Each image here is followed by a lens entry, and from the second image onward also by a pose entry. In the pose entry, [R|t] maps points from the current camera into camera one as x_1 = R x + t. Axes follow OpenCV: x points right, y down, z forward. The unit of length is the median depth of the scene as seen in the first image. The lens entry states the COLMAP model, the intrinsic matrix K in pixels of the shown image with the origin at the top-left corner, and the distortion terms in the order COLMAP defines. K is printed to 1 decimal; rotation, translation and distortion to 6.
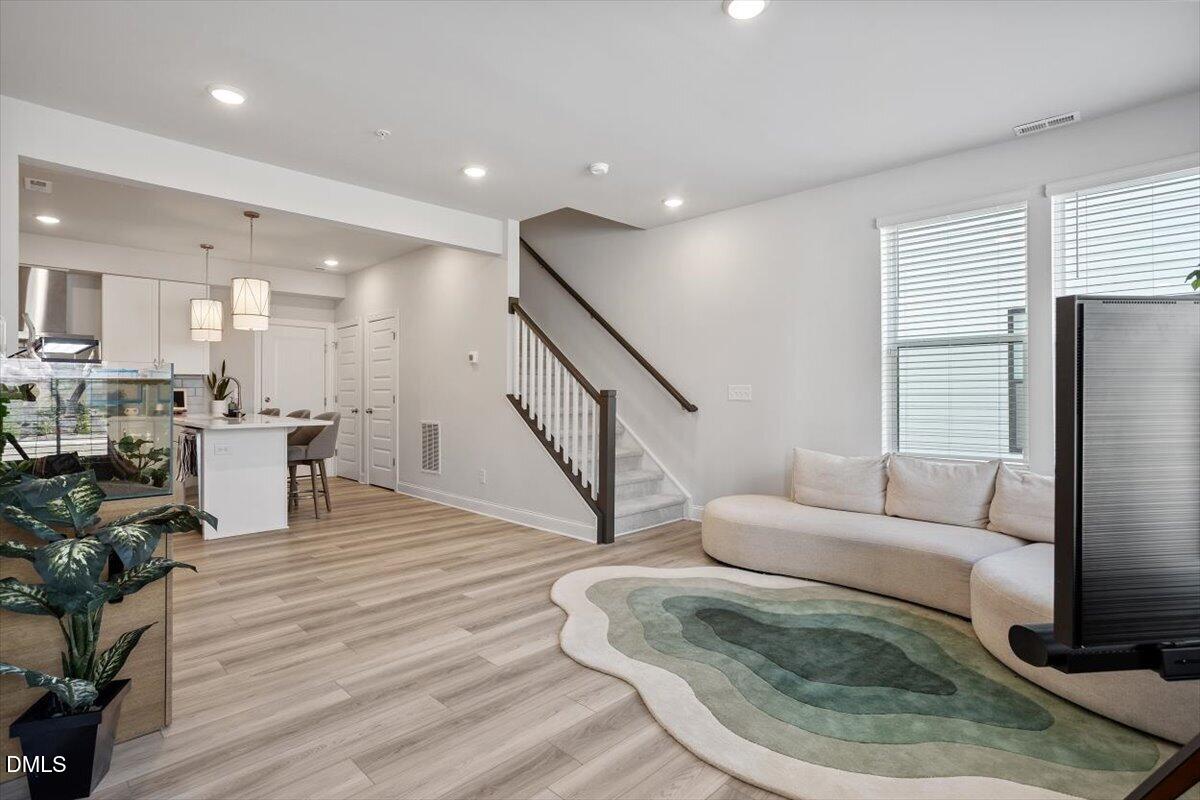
lens RADIAL K [[590.9, 0, 591.3], [0, 590.9, 390.8], [0, 0, 1]] dist [-0.034295, 0.023460]
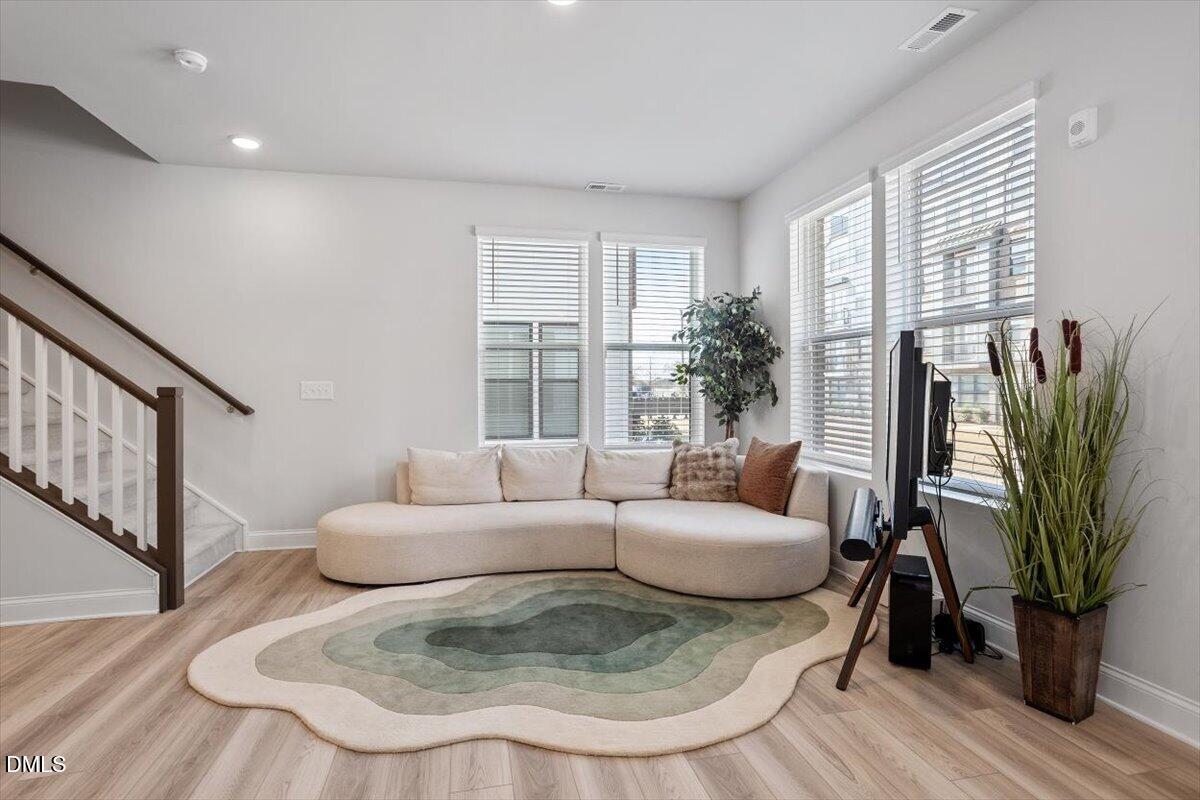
lens RADIAL K [[590.9, 0, 598.0], [0, 590.9, 401.9], [0, 0, 1]] dist [-0.034295, 0.023460]
pose [[0.542370, -0.017883, 0.839949, -0.398217], [0.000396, 0.999779, 0.021030, 0.003375], [-0.840139, -0.011073, 0.542257, 0.312452]]
